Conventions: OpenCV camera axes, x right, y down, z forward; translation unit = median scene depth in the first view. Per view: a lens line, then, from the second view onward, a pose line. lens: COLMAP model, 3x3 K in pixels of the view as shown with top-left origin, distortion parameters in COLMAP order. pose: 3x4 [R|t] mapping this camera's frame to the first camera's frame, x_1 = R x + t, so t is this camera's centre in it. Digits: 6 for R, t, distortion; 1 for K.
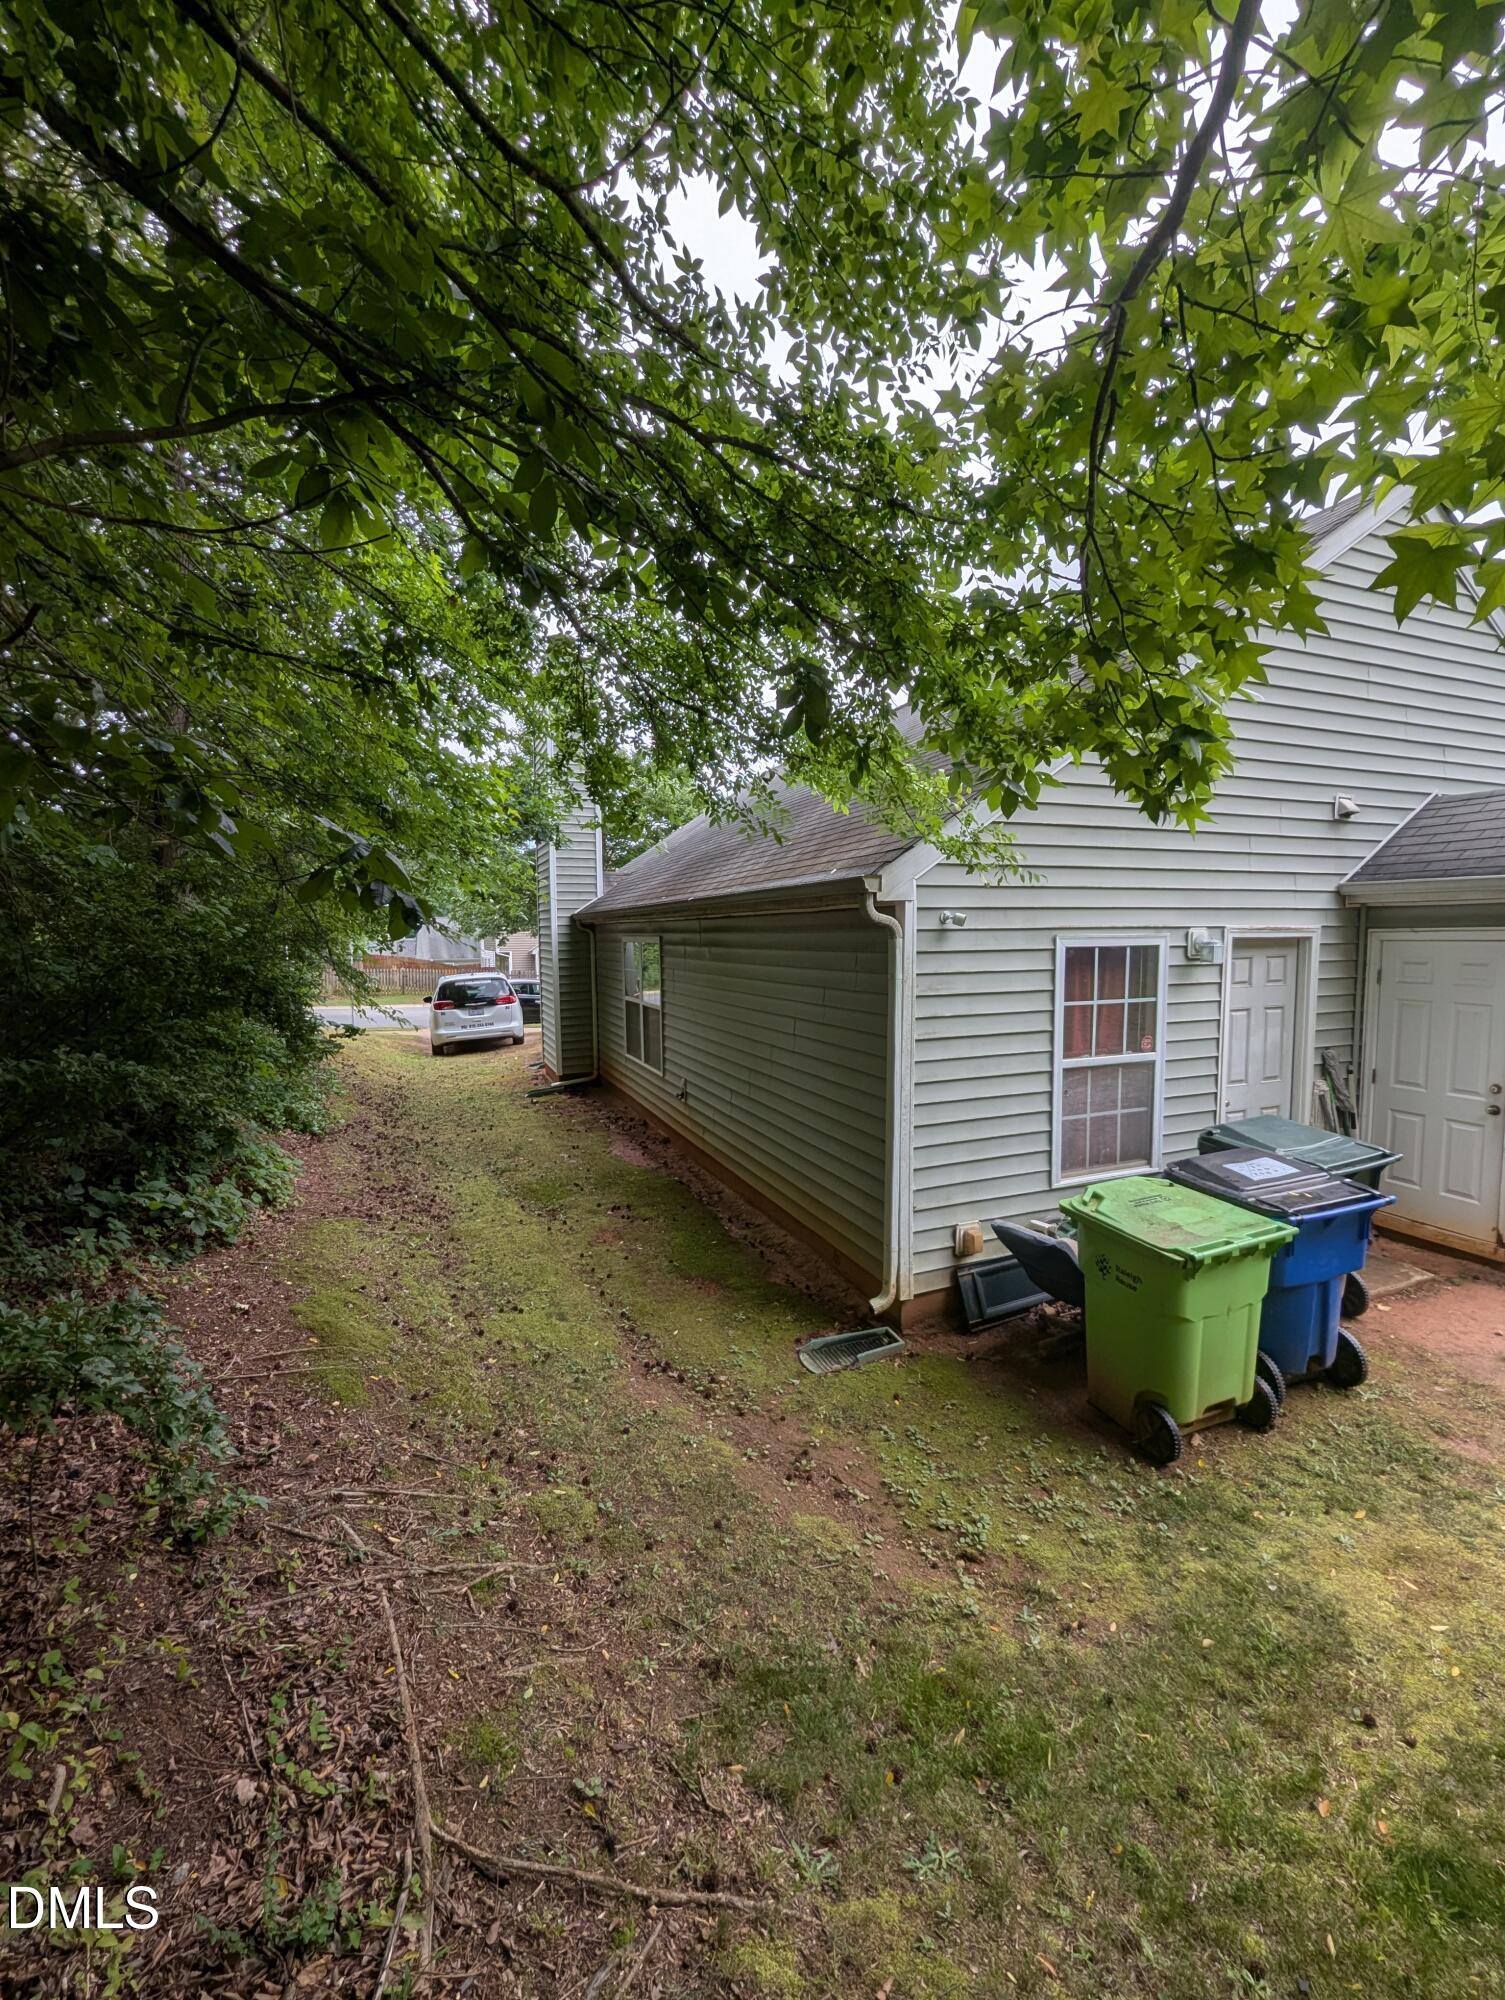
lens RADIAL K [[832.2, 0, 754.5], [0, 832.2, 1004.6], [0, 0, 1]] dist [0.007186, -0.003561]
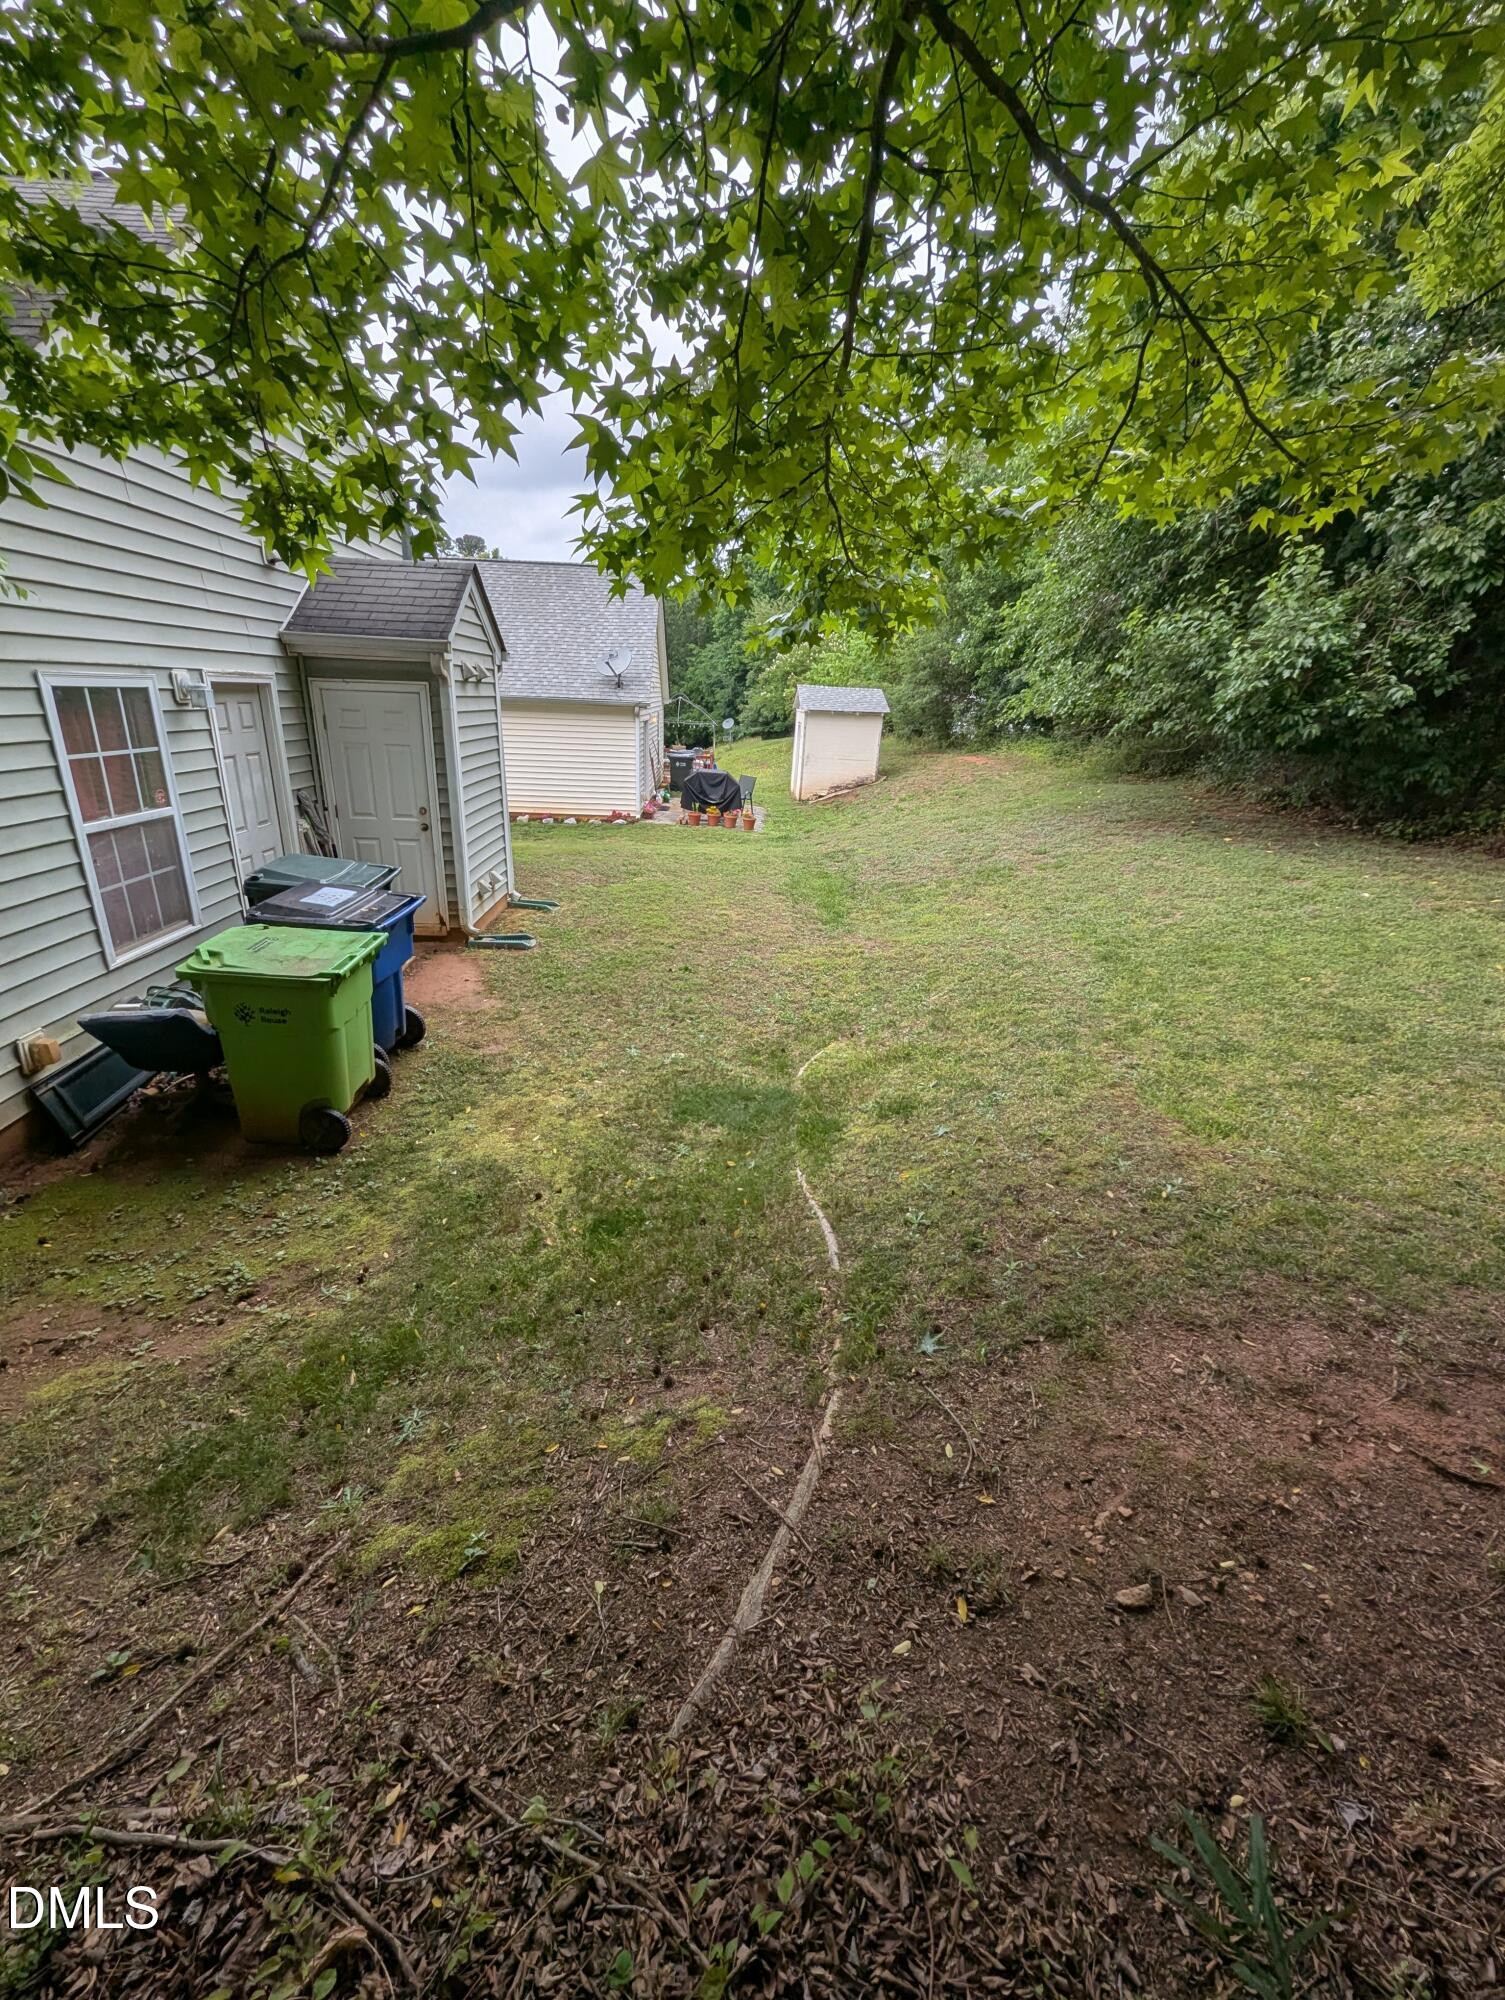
lens RADIAL K [[832.2, 0, 754.5], [0, 832.2, 1004.6], [0, 0, 1]] dist [0.007186, -0.003561]
pose [[0.333882, -0.304944, 0.891926, -0.246167], [0.034747, 0.949564, 0.311643, -0.002333], [-0.941974, -0.073060, 0.327638, 0.041385]]
